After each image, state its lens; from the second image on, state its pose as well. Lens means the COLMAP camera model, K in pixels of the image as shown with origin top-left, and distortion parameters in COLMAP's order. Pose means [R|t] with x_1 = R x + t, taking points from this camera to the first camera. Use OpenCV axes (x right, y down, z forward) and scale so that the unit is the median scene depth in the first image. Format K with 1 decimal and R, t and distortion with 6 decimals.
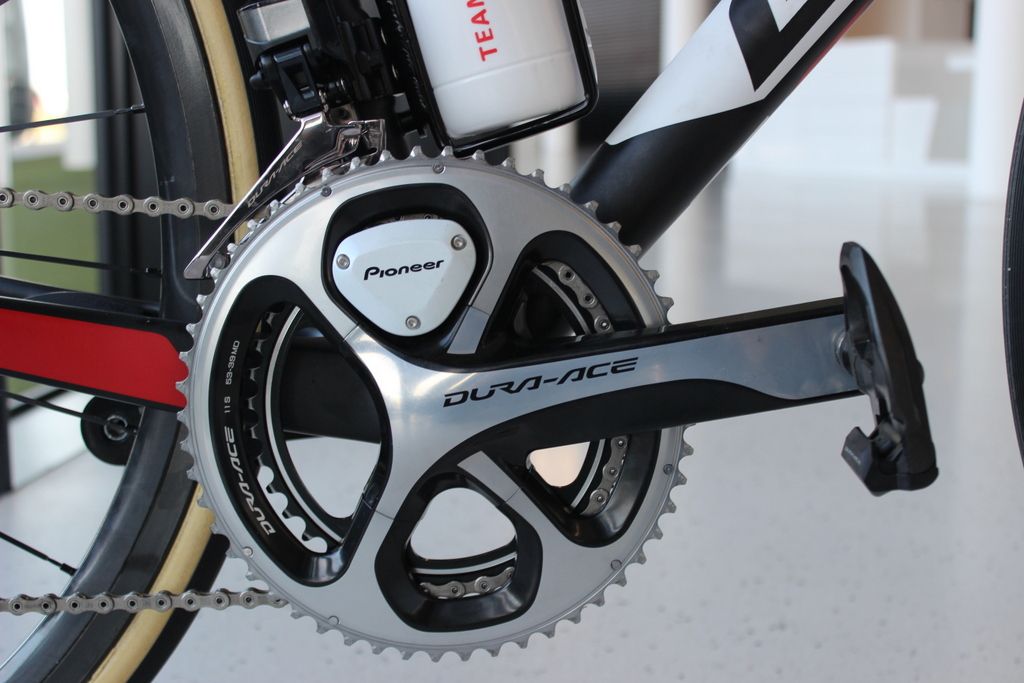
lens RADIAL K [[1455.9, 0, 512.0], [0, 1455.9, 341.5], [0, 0, 1]] dist [-0.007462, 0.035915]
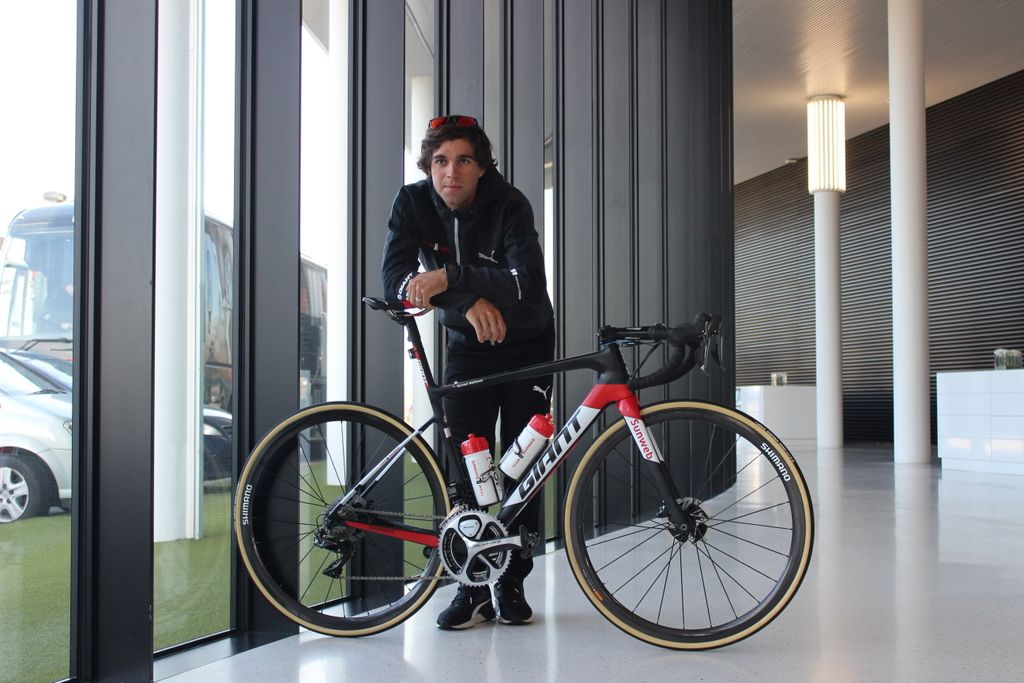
lens RADIAL K [[1455.9, 0, 512.0], [0, 1455.9, 341.5], [0, 0, 1]] dist [-0.007462, 0.035915]
pose [[0.976638, -0.021495, -0.213815, 1.568795], [-0.007063, 0.991236, -0.131911, -0.012019], [0.214776, 0.130339, 0.967927, -5.575273]]
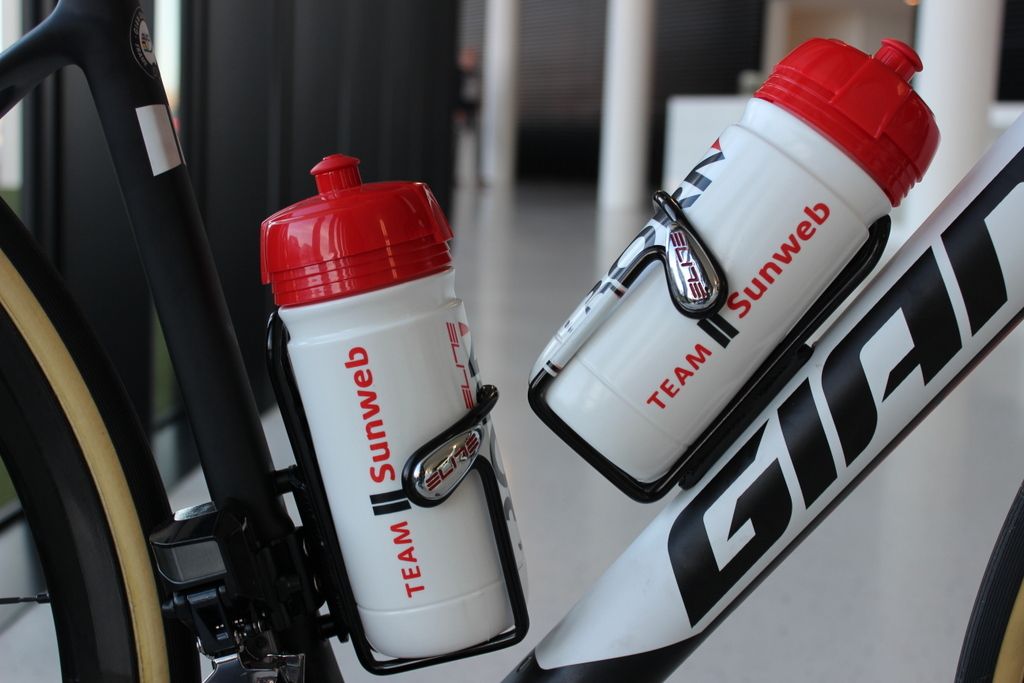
lens RADIAL K [[1455.9, 0, 512.0], [0, 1455.9, 341.5], [0, 0, 1]] dist [-0.007462, 0.035915]
pose [[0.998686, 0.030403, 0.041245, 0.002888], [-0.030640, 0.999517, 0.005113, -0.364021], [-0.041070, -0.006370, 0.999136, 0.047073]]
